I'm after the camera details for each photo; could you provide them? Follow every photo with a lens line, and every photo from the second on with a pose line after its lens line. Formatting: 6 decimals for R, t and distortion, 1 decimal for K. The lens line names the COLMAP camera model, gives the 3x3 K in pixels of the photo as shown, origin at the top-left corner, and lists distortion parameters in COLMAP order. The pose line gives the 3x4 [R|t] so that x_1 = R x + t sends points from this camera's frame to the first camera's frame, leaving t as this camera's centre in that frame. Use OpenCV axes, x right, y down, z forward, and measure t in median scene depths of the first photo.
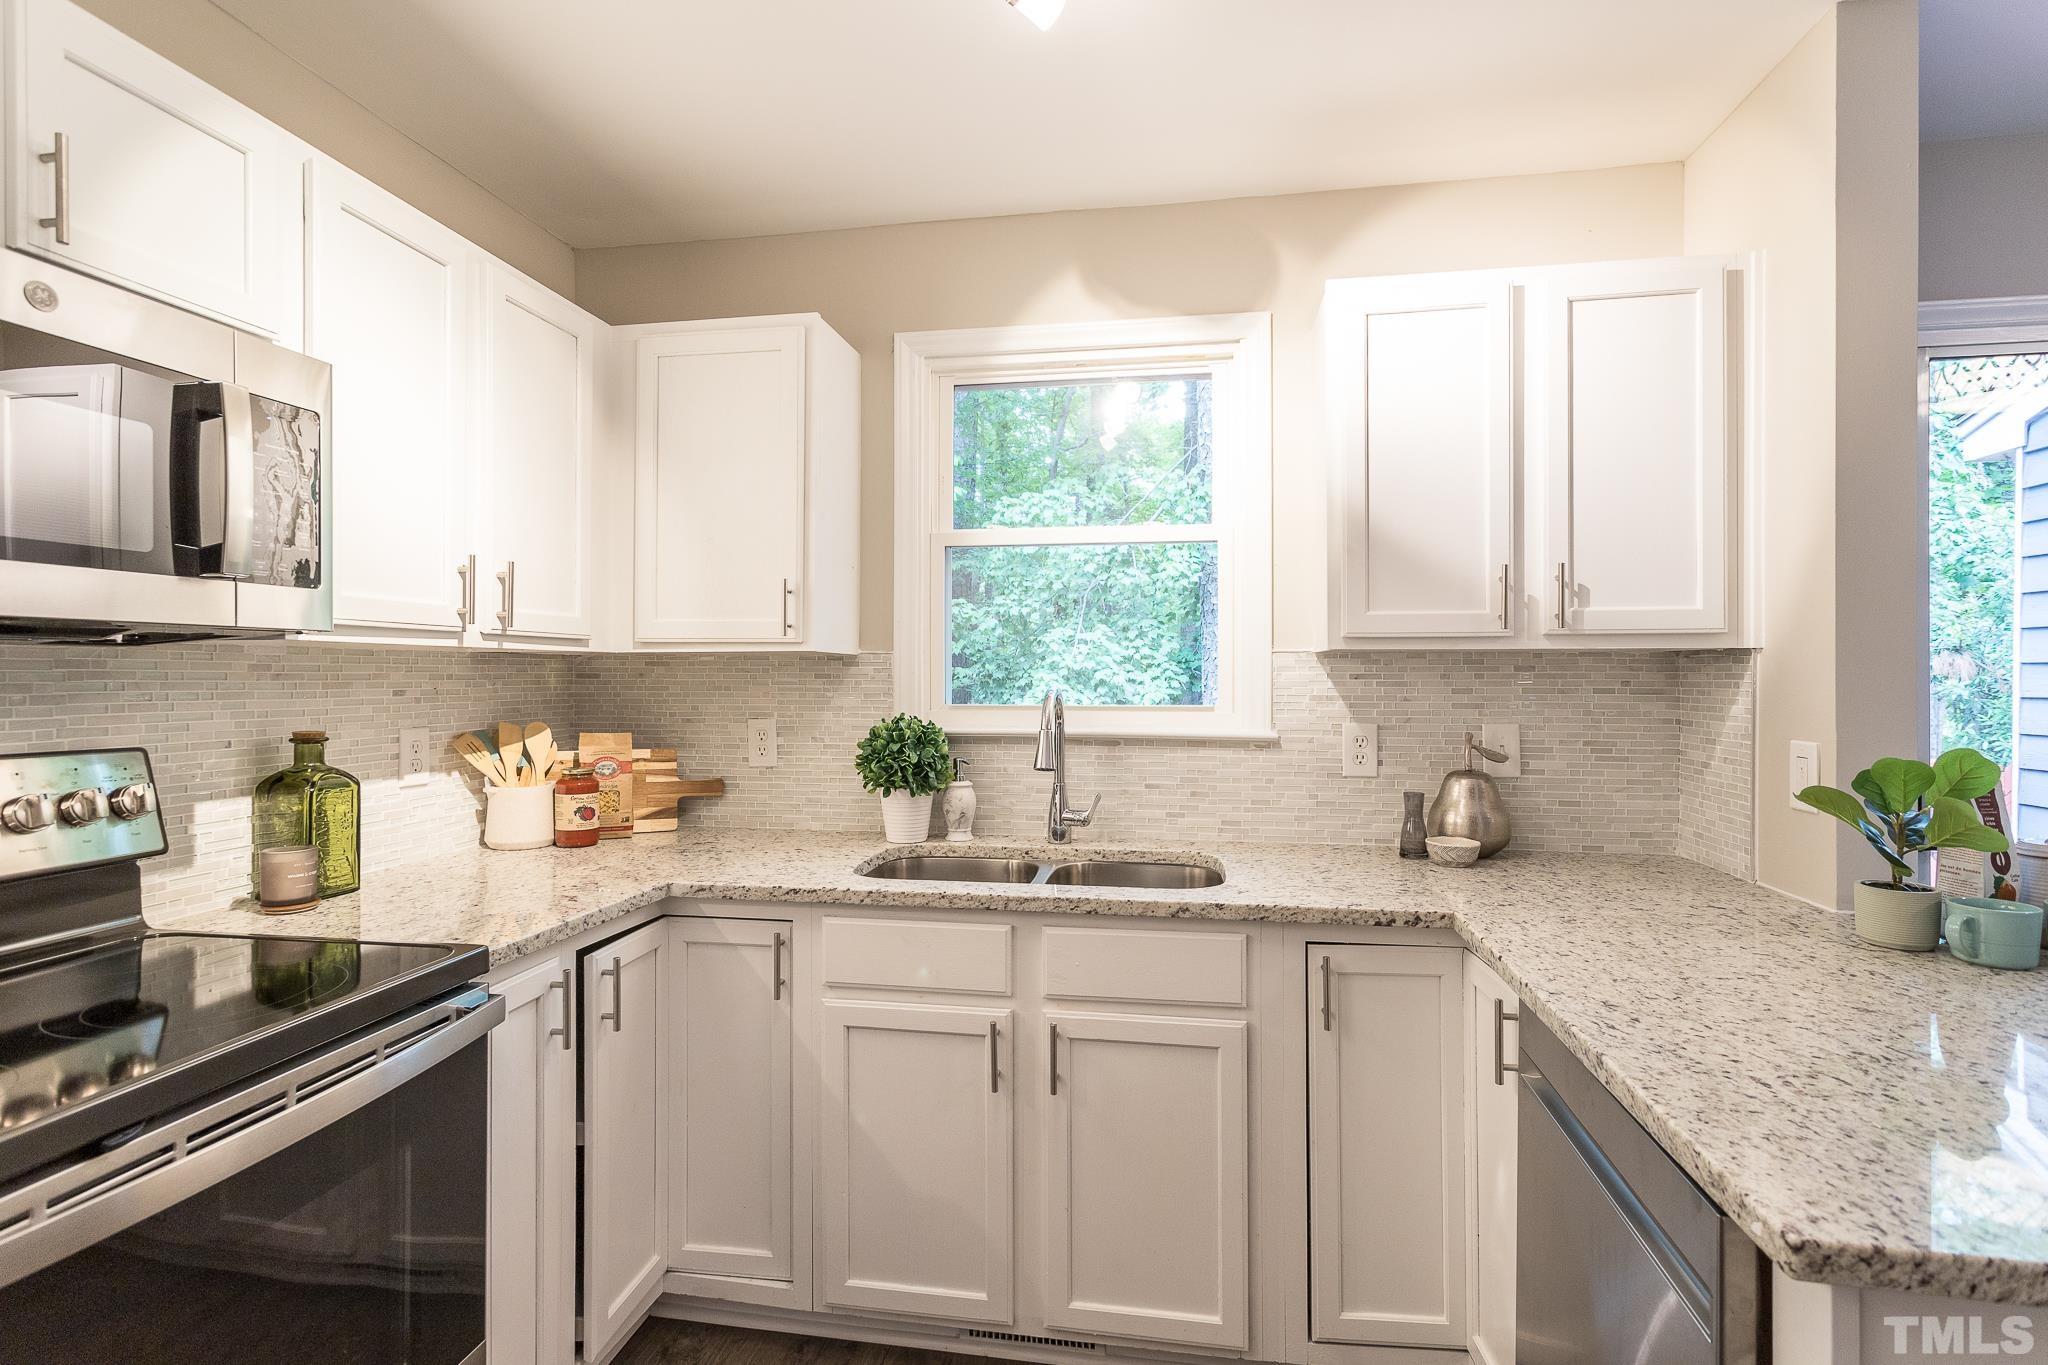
lens RADIAL K [[976.5, 0, 1025.6], [0, 976.5, 676.7], [0, 0, 1]] dist [0.000407, 0.001800]
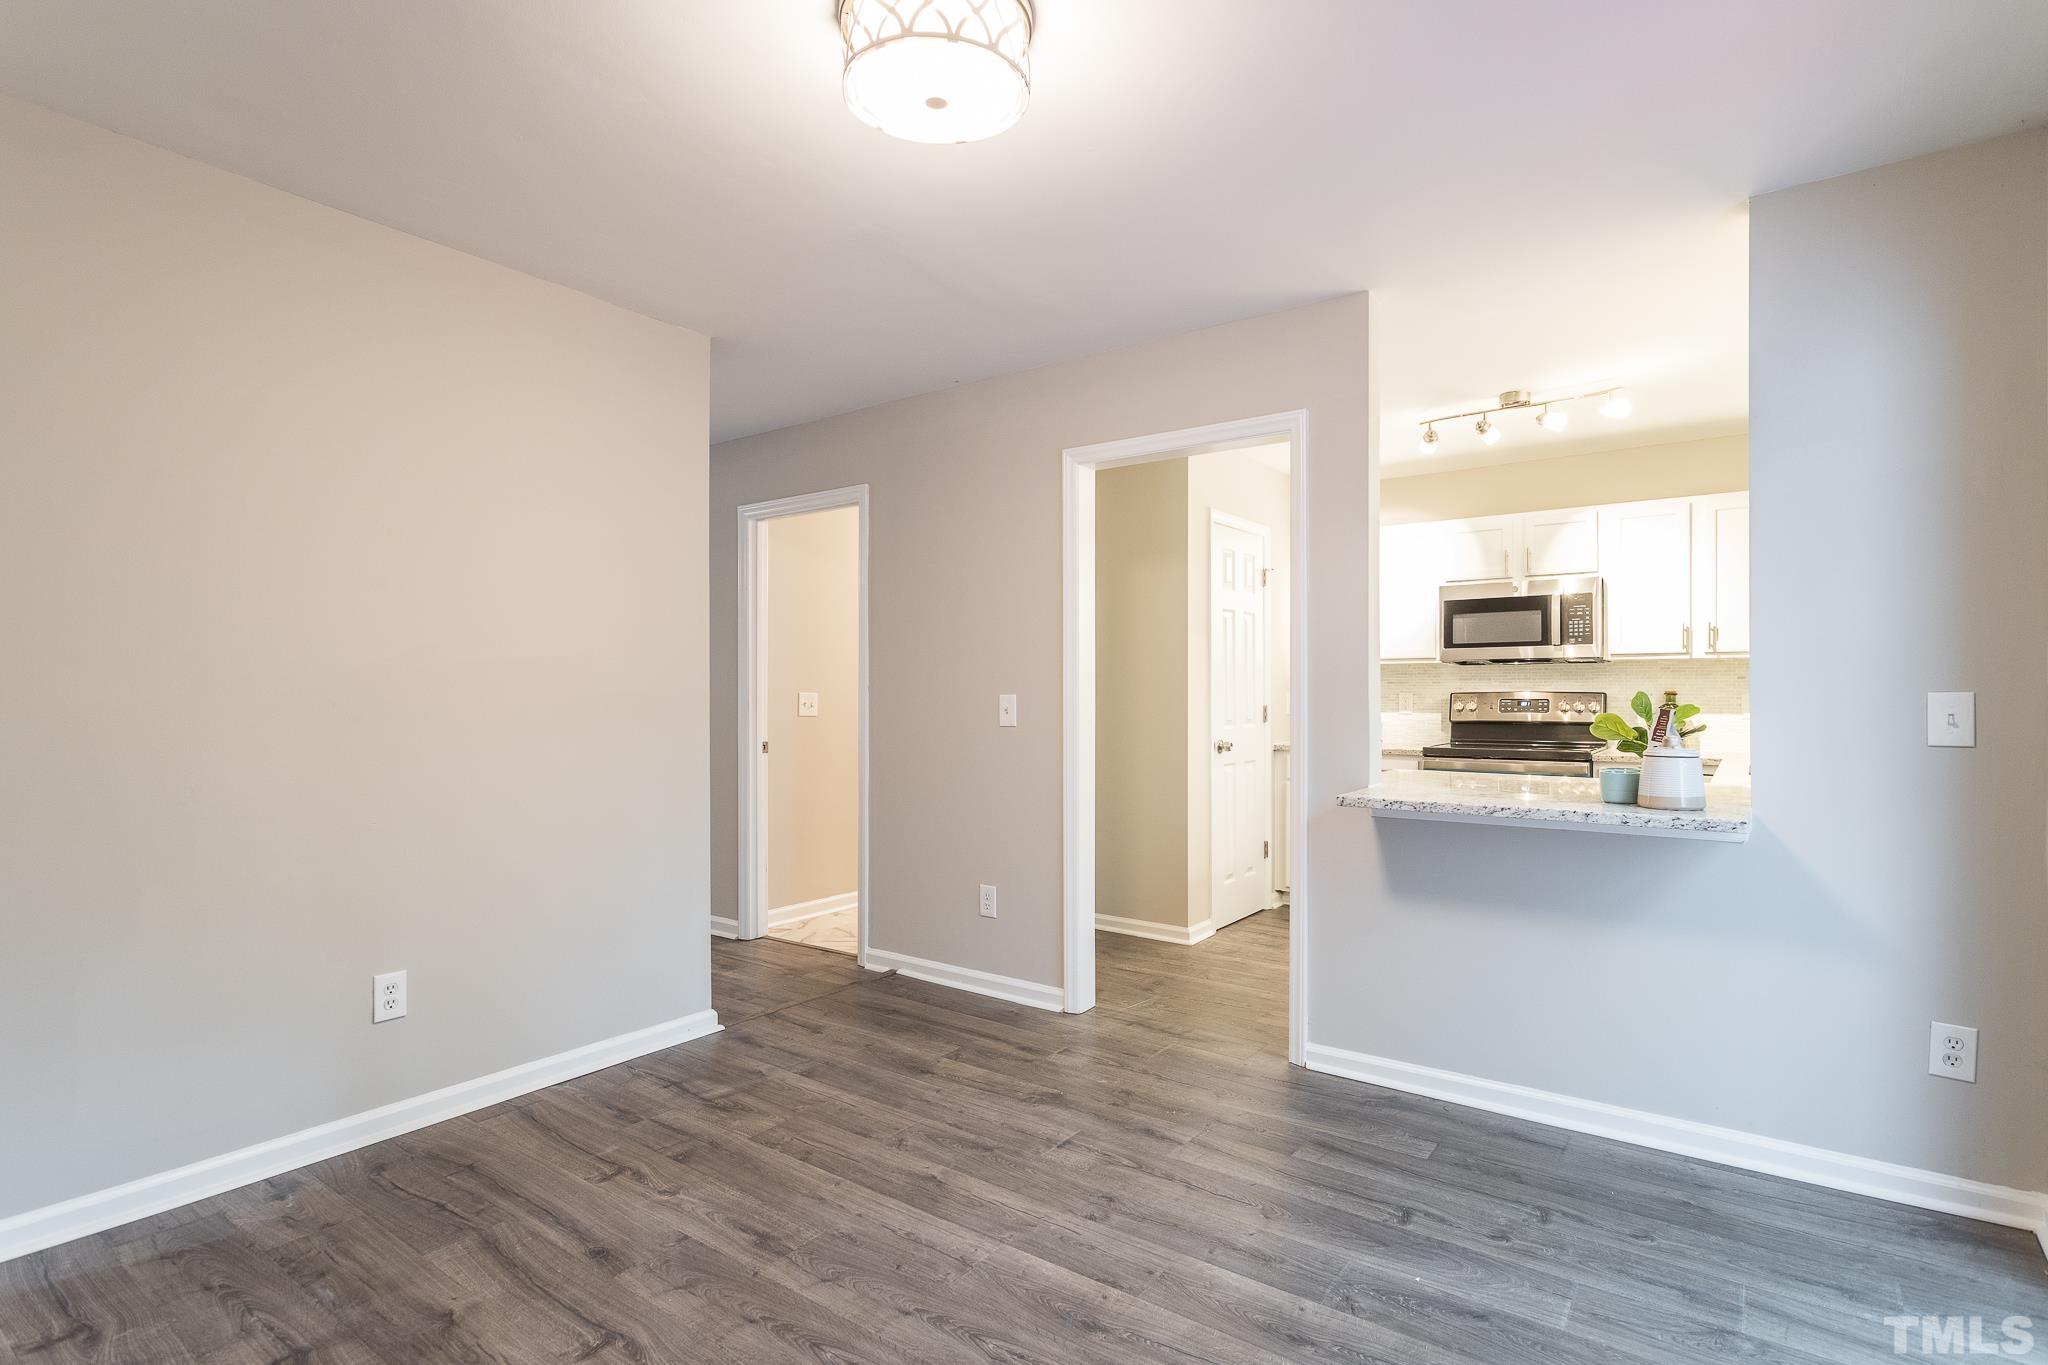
lens RADIAL K [[986.2, 0, 1021.8], [0, 986.2, 702.8], [0, 0, 1]] dist [0.001907, 0.000280]
pose [[-0.444760, 0.010958, -0.895583, 2.072804], [-0.000032, 0.999925, 0.012251, 0.044571], [0.895650, 0.005478, -0.444726, 0.485612]]
